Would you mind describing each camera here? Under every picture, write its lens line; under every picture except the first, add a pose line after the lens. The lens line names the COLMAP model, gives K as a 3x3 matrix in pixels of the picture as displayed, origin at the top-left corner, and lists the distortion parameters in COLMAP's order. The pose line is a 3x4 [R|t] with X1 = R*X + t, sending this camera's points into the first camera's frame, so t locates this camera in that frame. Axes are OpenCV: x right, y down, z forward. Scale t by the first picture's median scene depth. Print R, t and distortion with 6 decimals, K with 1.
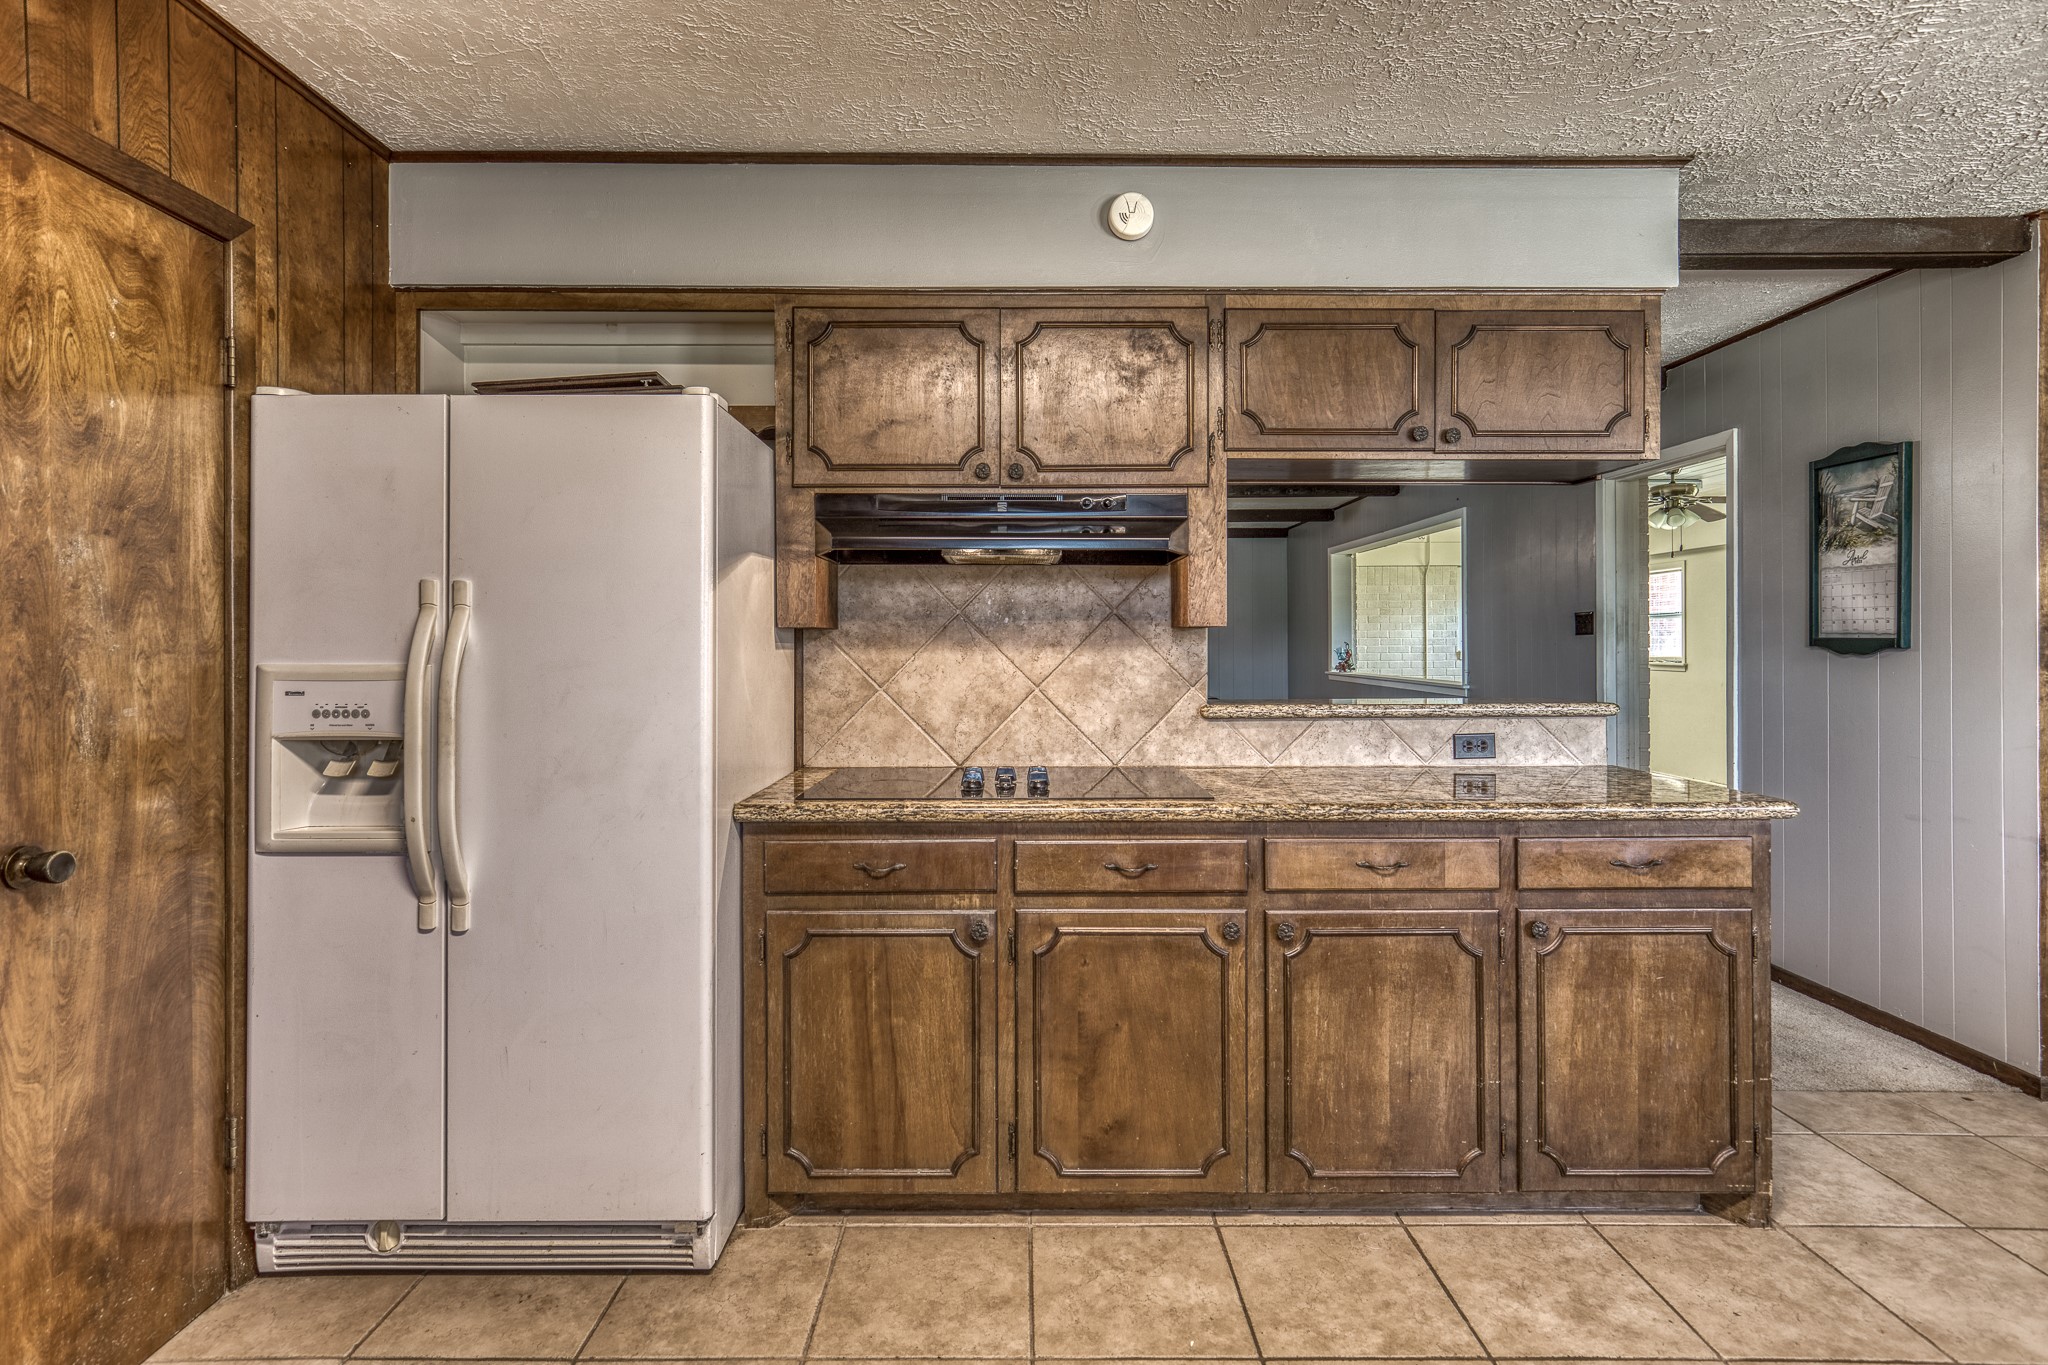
lens RADIAL K [[1007.8, 0, 1030.1], [0, 1007.8, 647.6], [0, 0, 1]] dist [-0.012069, 0.003314]
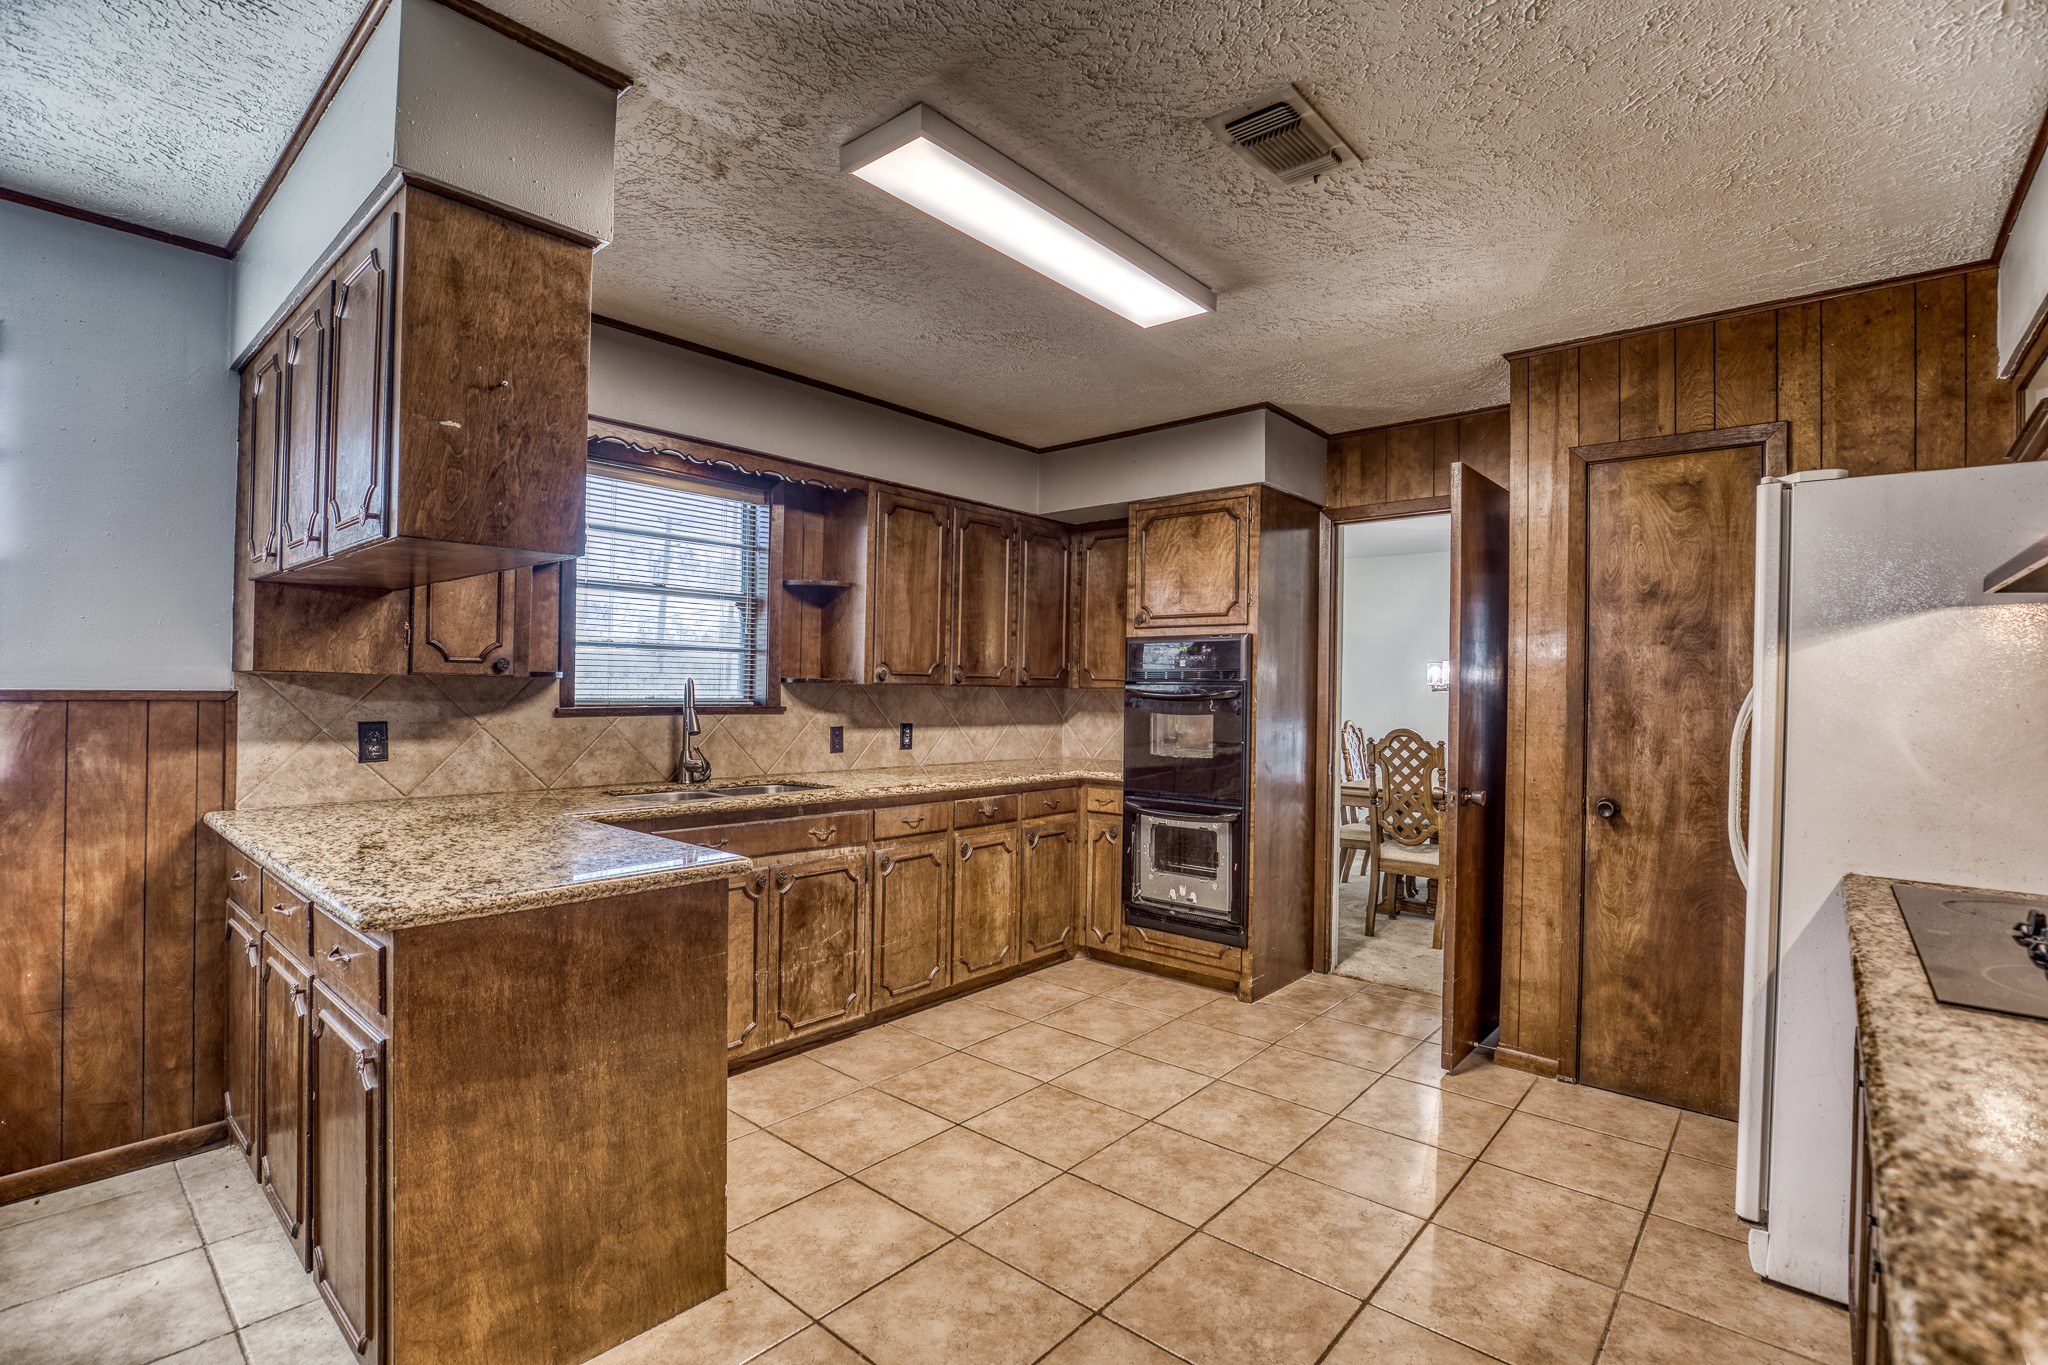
lens RADIAL K [[932.9, 0, 1014.4], [0, 932.9, 678.4], [0, 0, 1]] dist [-0.021798, 0.001403]
pose [[-0.672321, -0.011740, -0.740167, 1.151658], [-0.013937, 0.999898, -0.003200, -0.026232], [0.740129, 0.008164, -0.672415, 1.245957]]
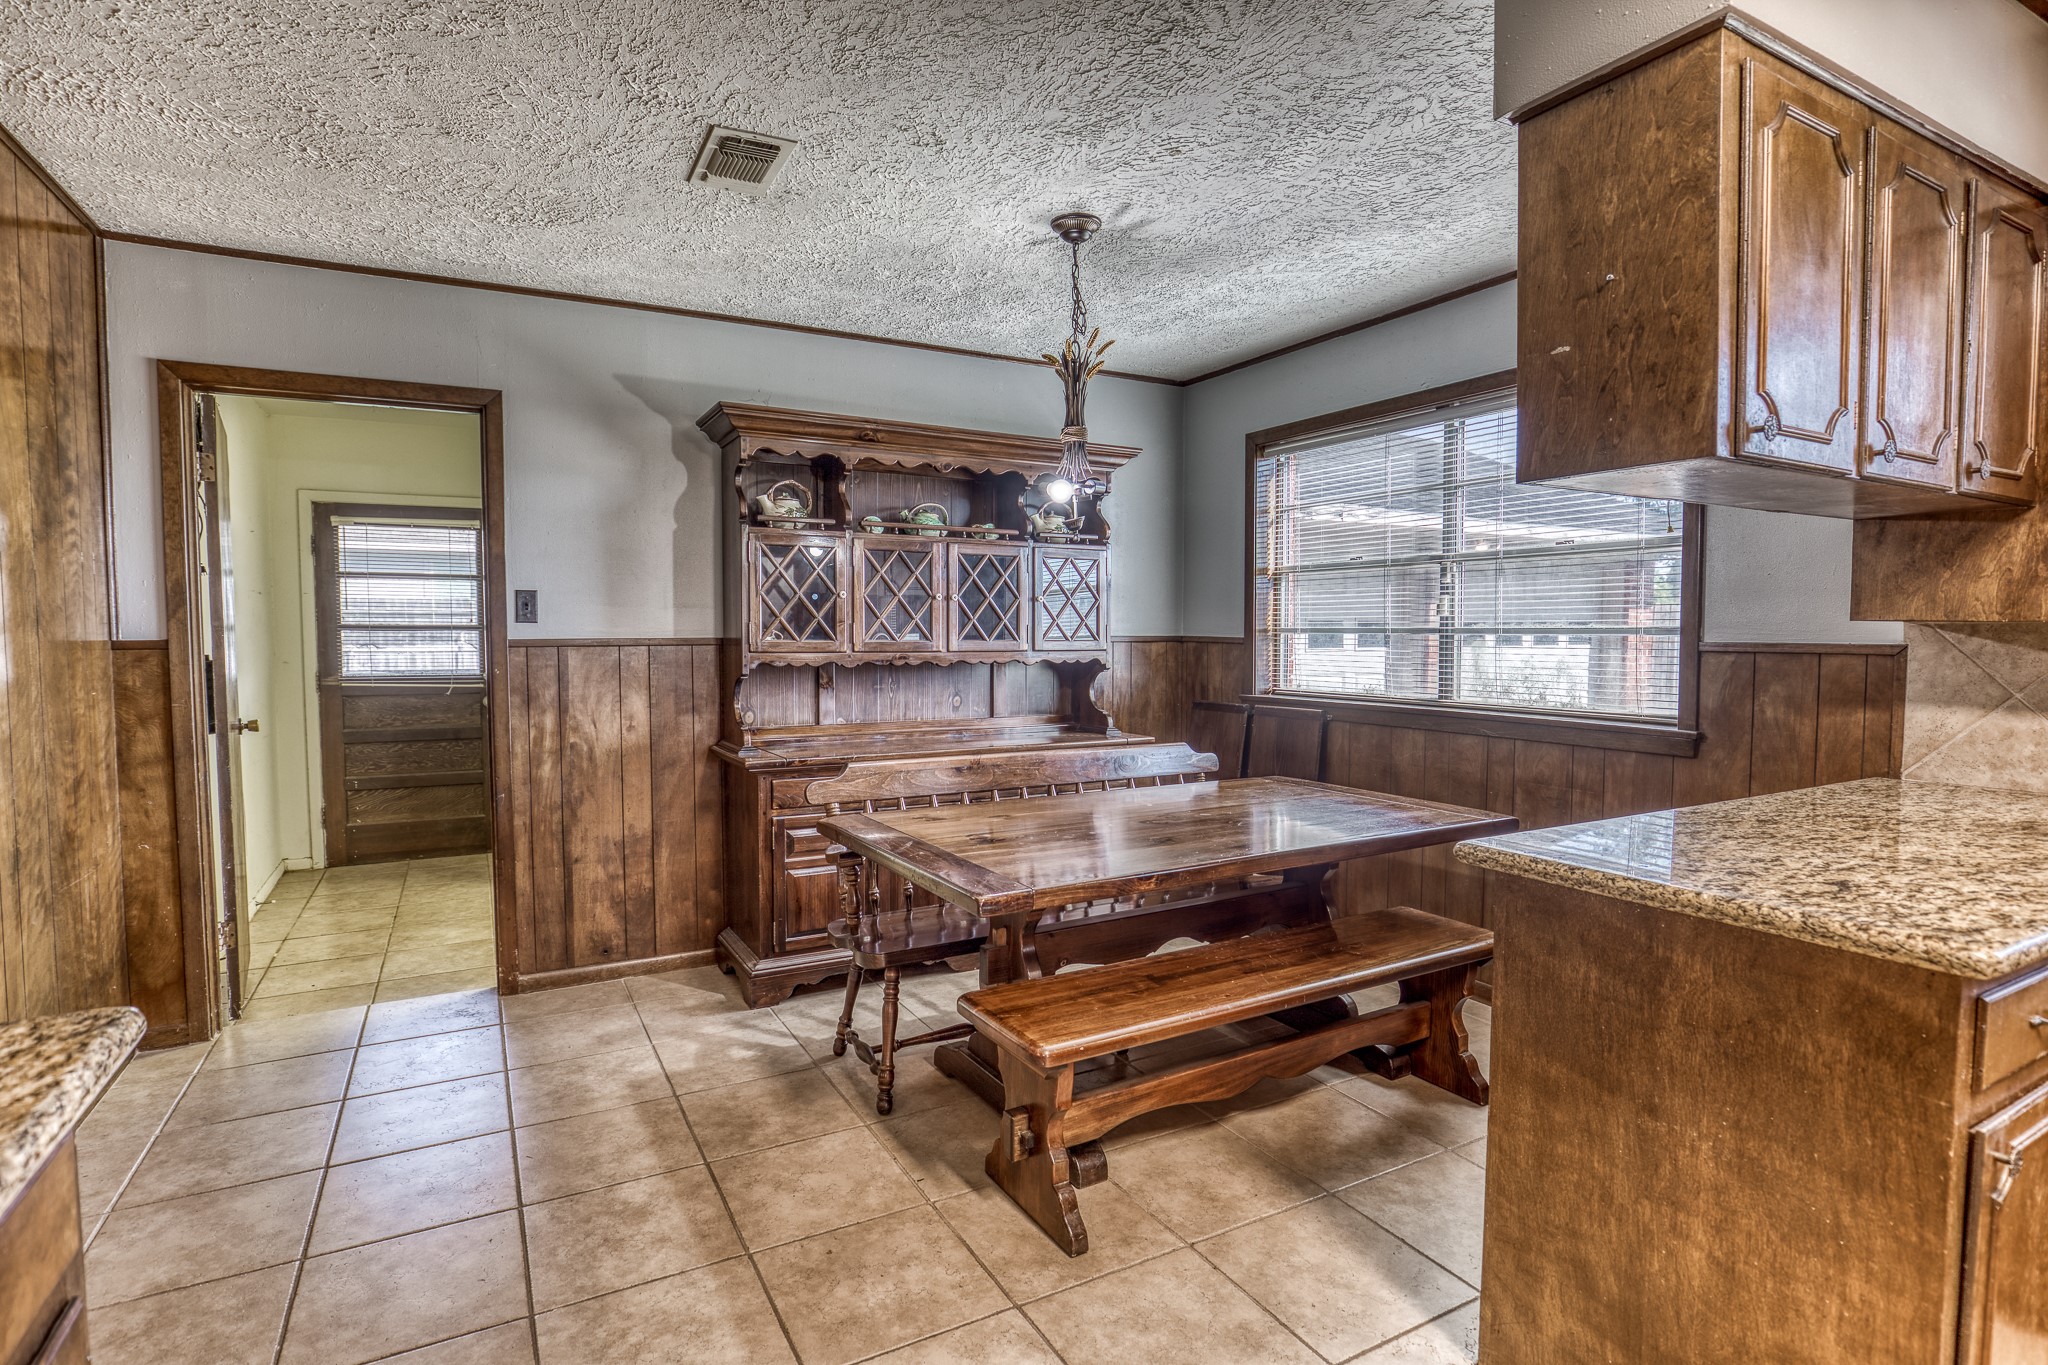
lens RADIAL K [[1007.8, 0, 1012.7], [0, 1007.8, 684.7], [0, 0, 1]] dist [-0.012069, 0.003314]
pose [[-0.478483, -0.043047, 0.877041, 0.223571], [0.005955, 0.998616, 0.052263, -0.017275], [-0.878077, 0.030230, -0.477564, 1.098238]]
